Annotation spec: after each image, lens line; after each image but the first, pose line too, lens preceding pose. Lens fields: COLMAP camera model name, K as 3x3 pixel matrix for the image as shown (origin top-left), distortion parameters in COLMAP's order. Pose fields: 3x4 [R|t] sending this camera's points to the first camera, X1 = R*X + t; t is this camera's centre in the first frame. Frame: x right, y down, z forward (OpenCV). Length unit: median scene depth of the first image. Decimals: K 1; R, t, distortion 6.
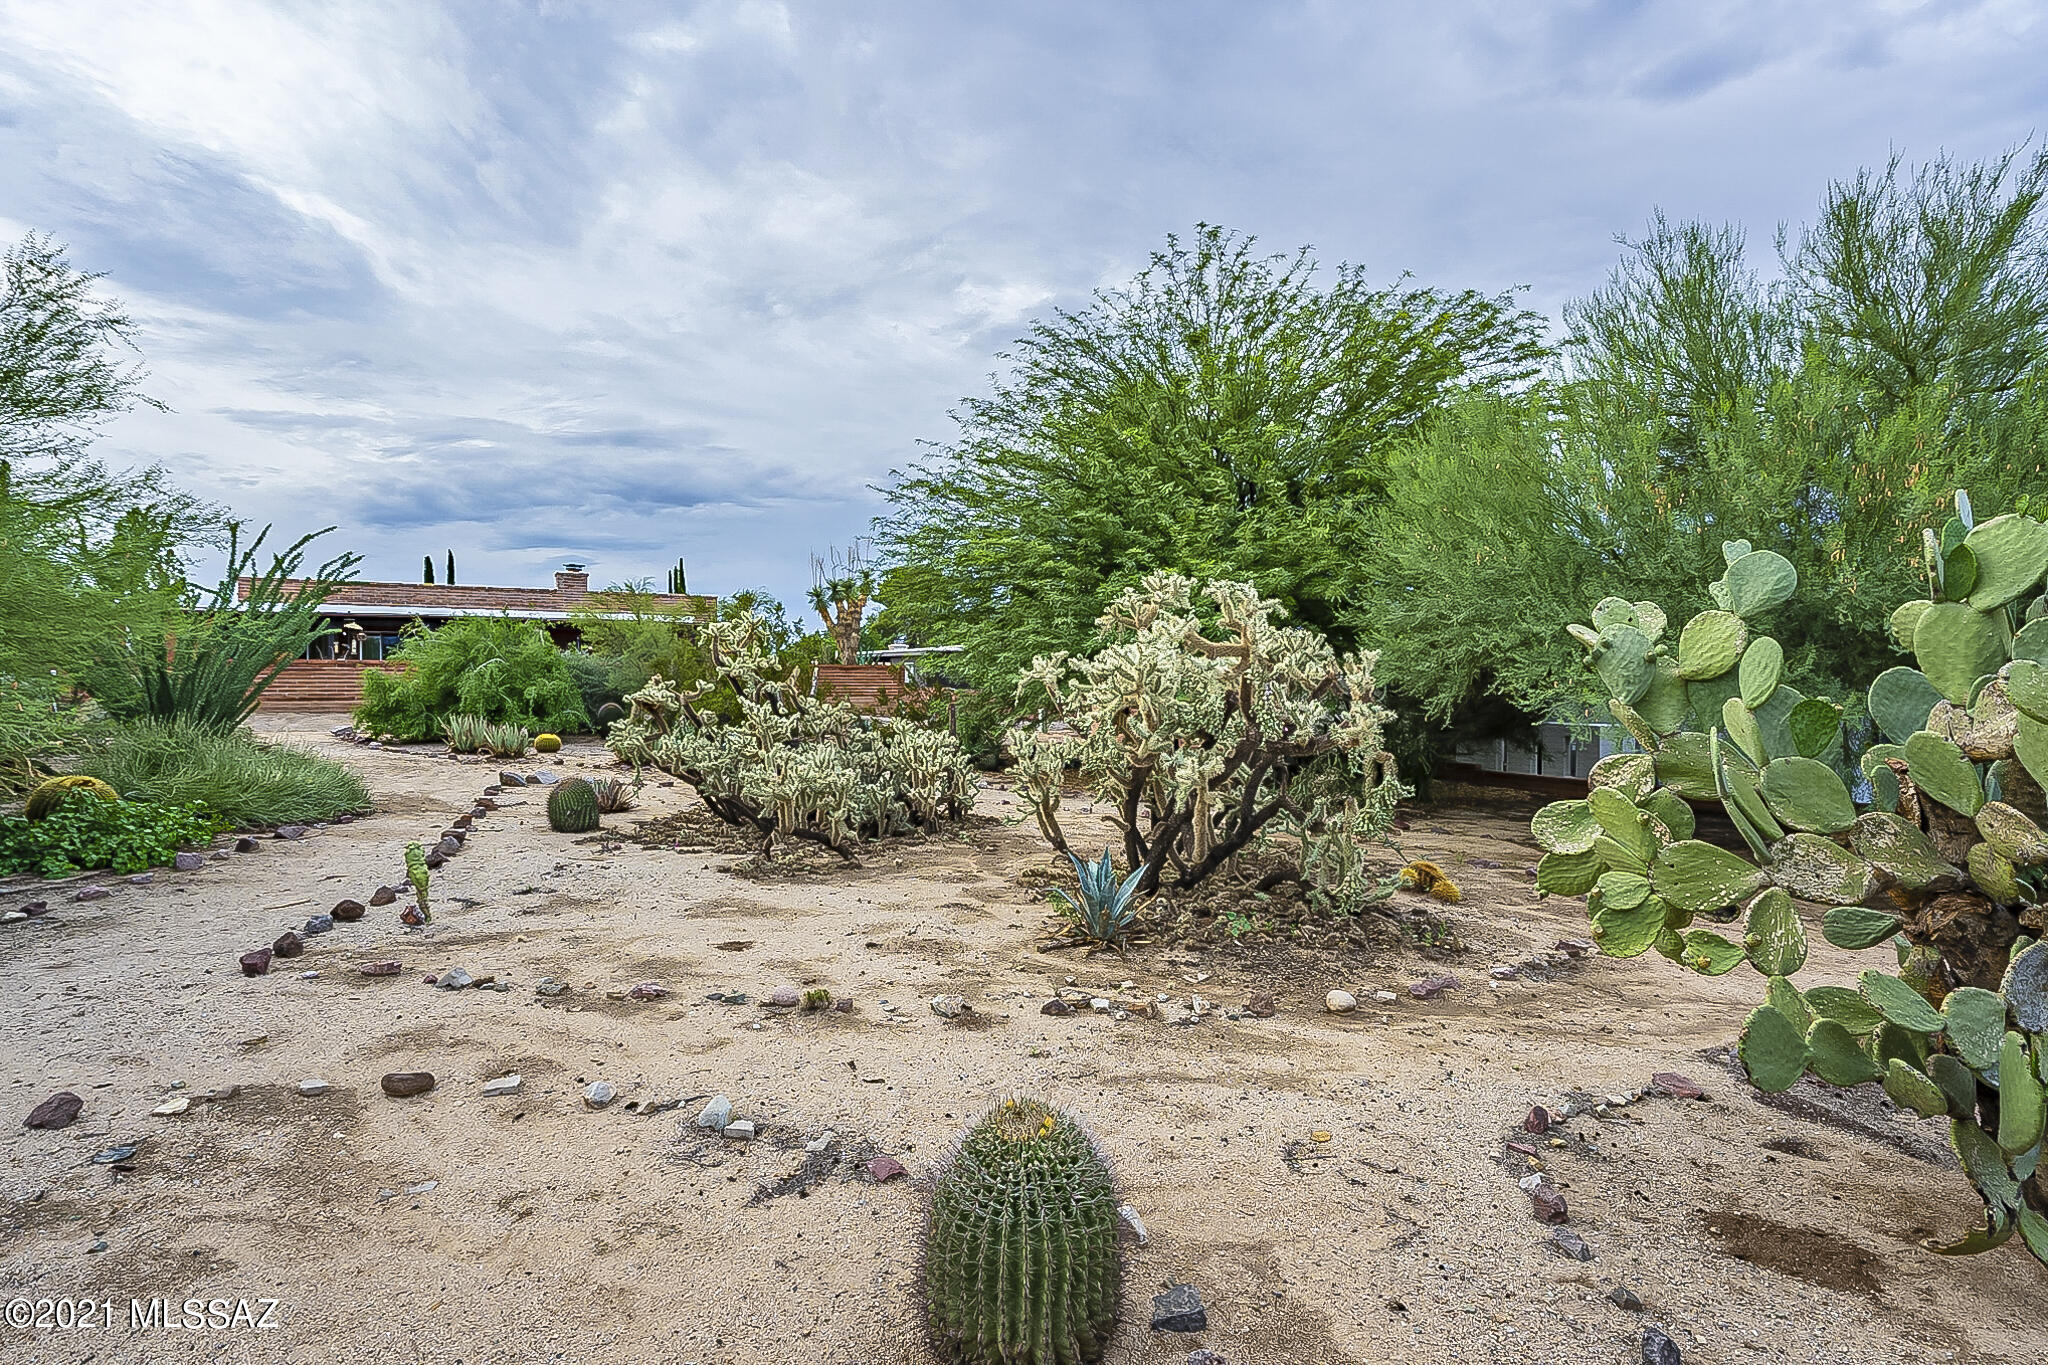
lens RADIAL K [[962.1, 0, 1025.1], [0, 962.1, 678.9], [0, 0, 1]] dist [-0.001155, 0.001737]
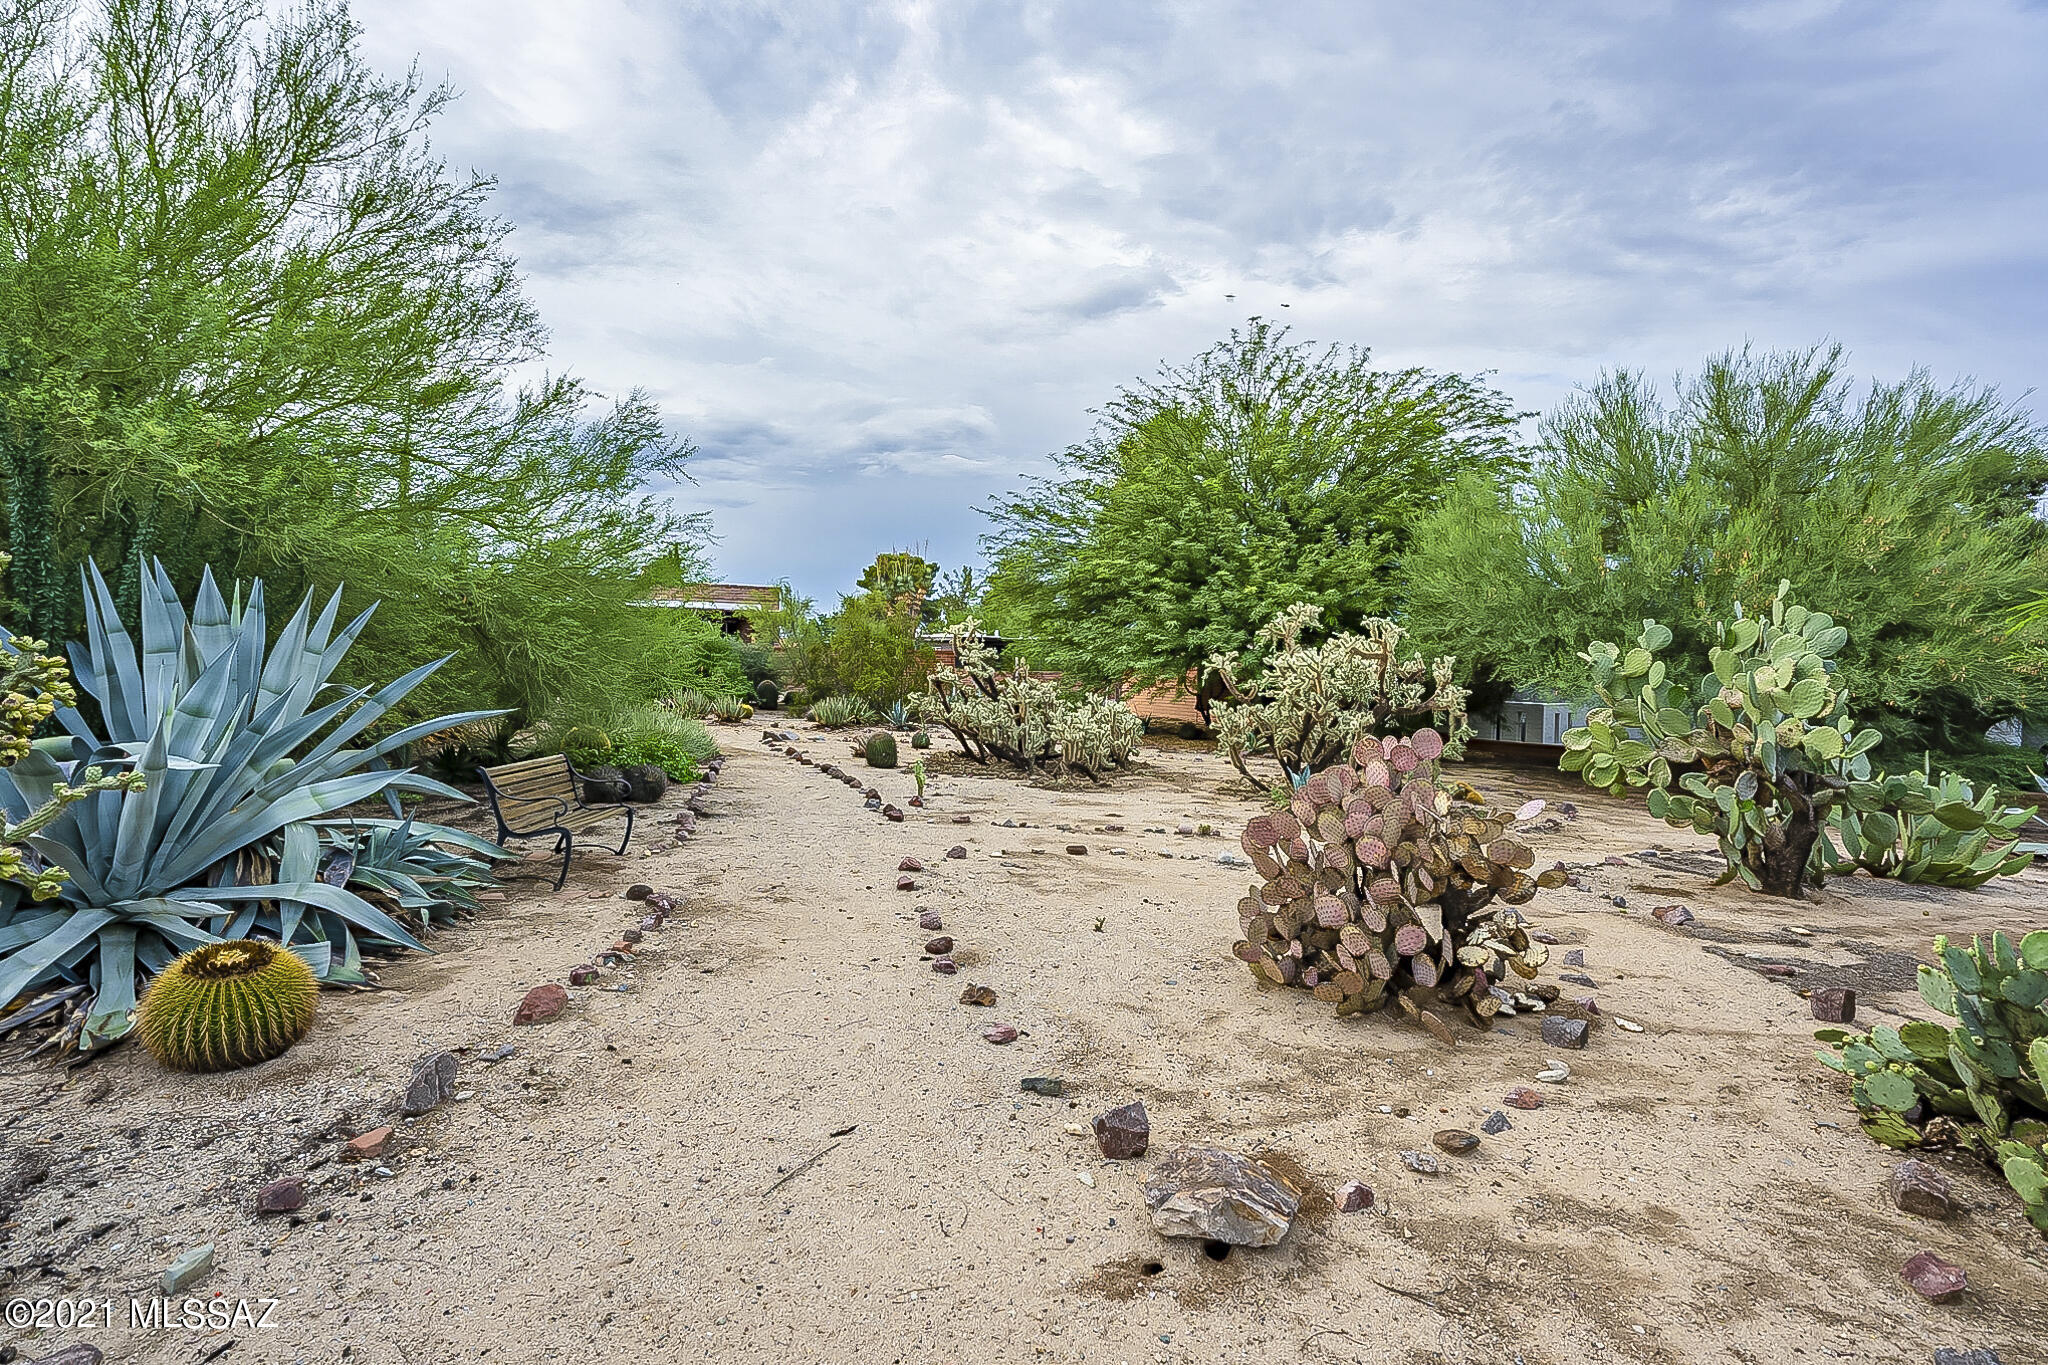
lens RADIAL K [[935.9, 0, 1015.6], [0, 935.9, 659.9], [0, 0, 1]] dist [-0.001140, 0.000145]
pose [[0.998924, 0.011509, 0.044928, -0.329198], [-0.011547, 0.999933, 0.000592, -0.009085], [-0.044919, -0.001110, 0.998990, -0.441351]]
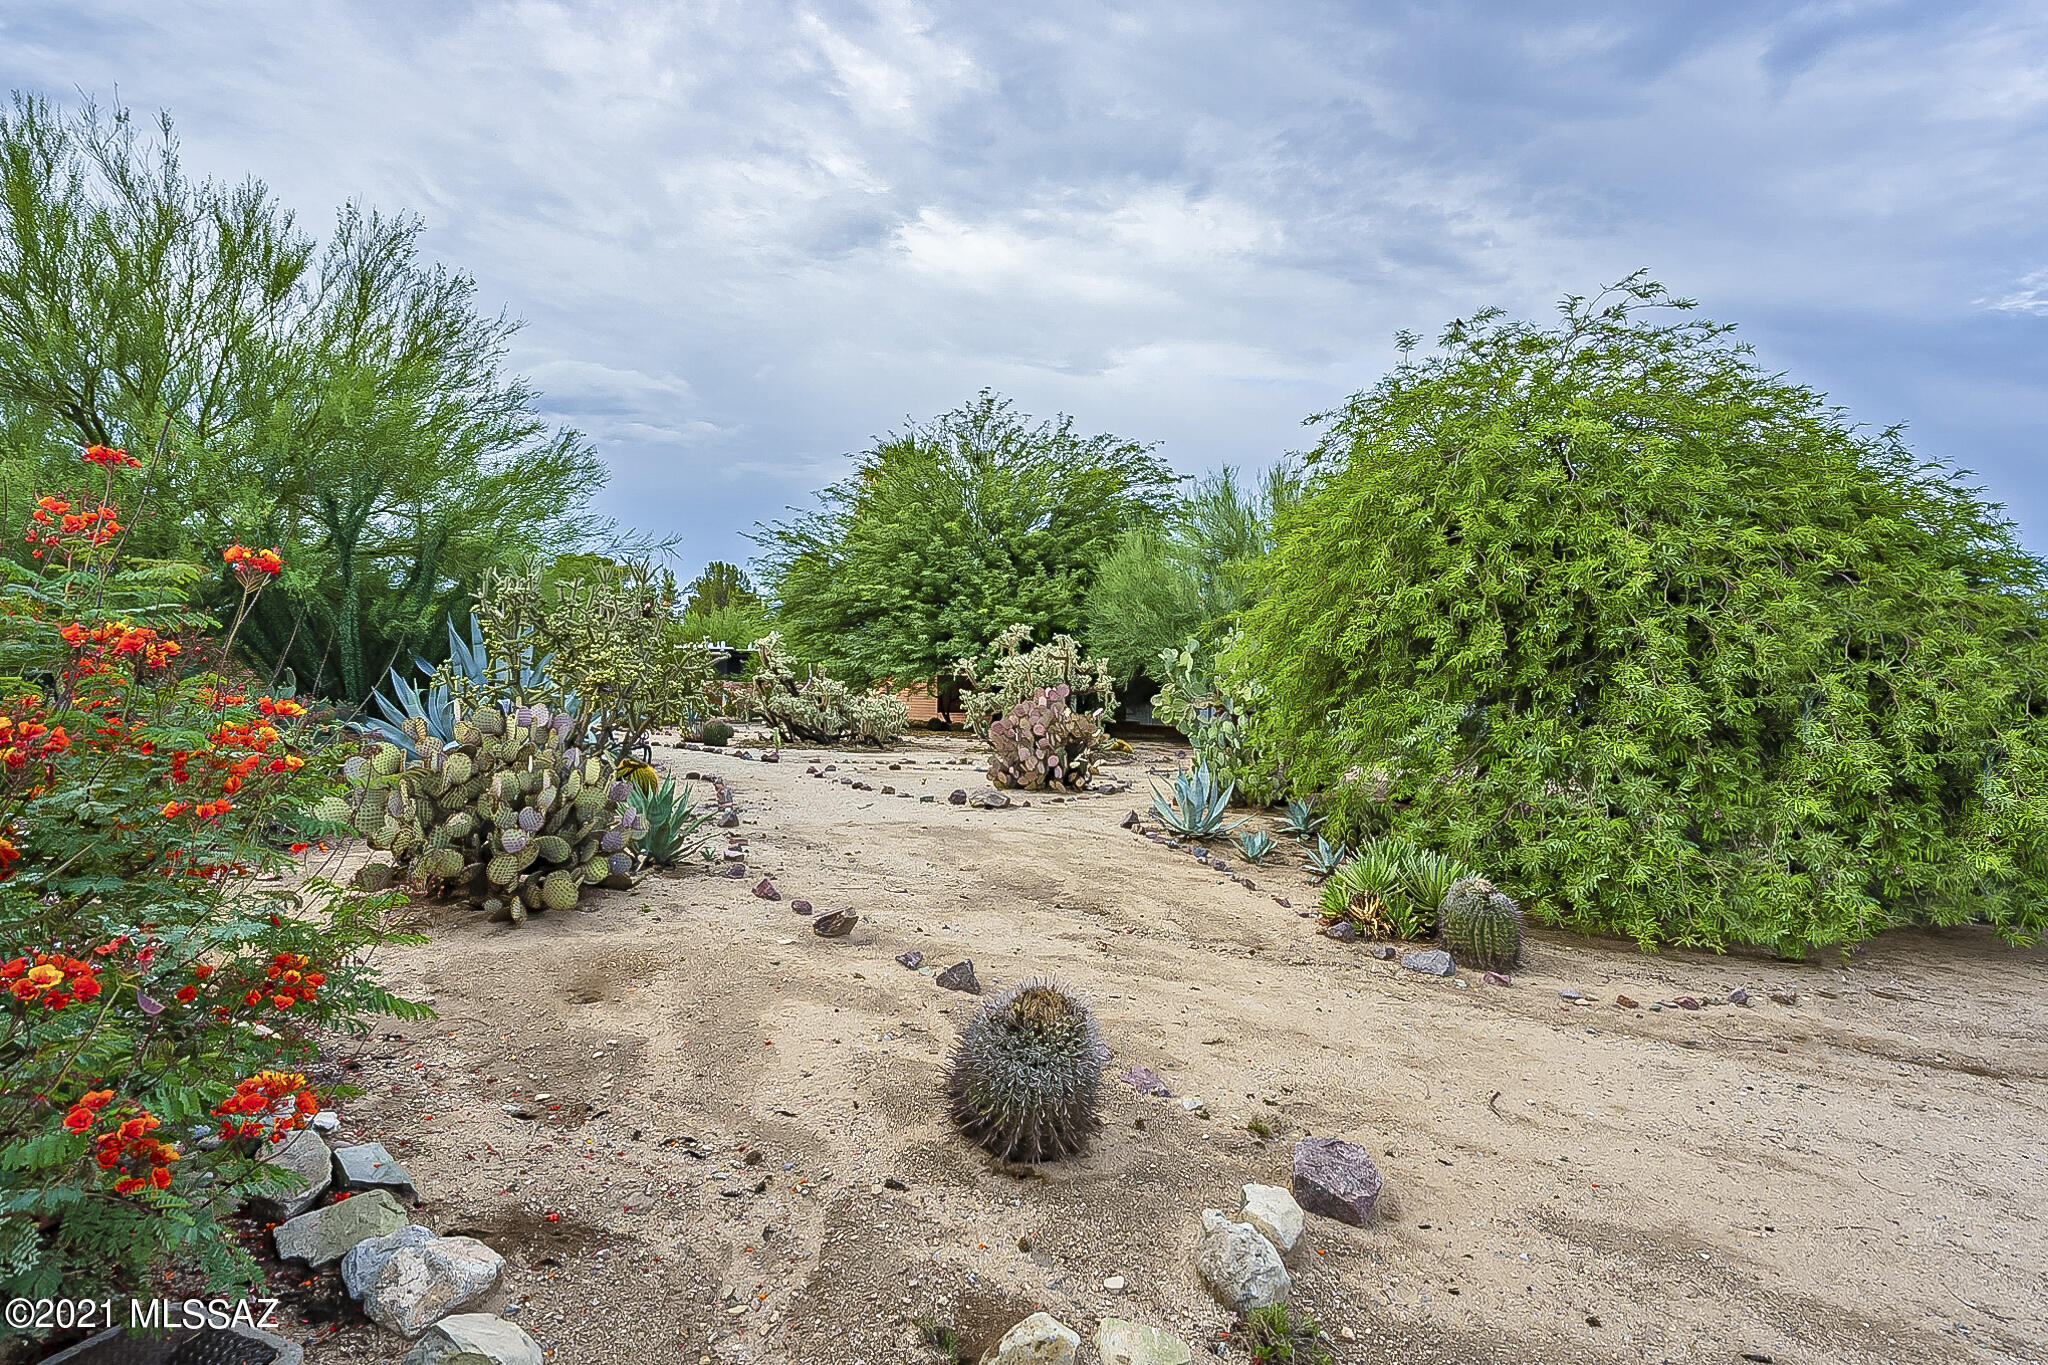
lens RADIAL K [[1064.8, 0, 1024.0], [0, 1064.8, 682.5], [0, 0, 1]] dist [-0.000252, -0.000003]
pose [[0.943924, -0.000897, 0.330163, -0.586908], [-0.000977, 0.999984, 0.005509, 0.016387], [-0.330163, -0.005523, 0.943908, -1.228828]]
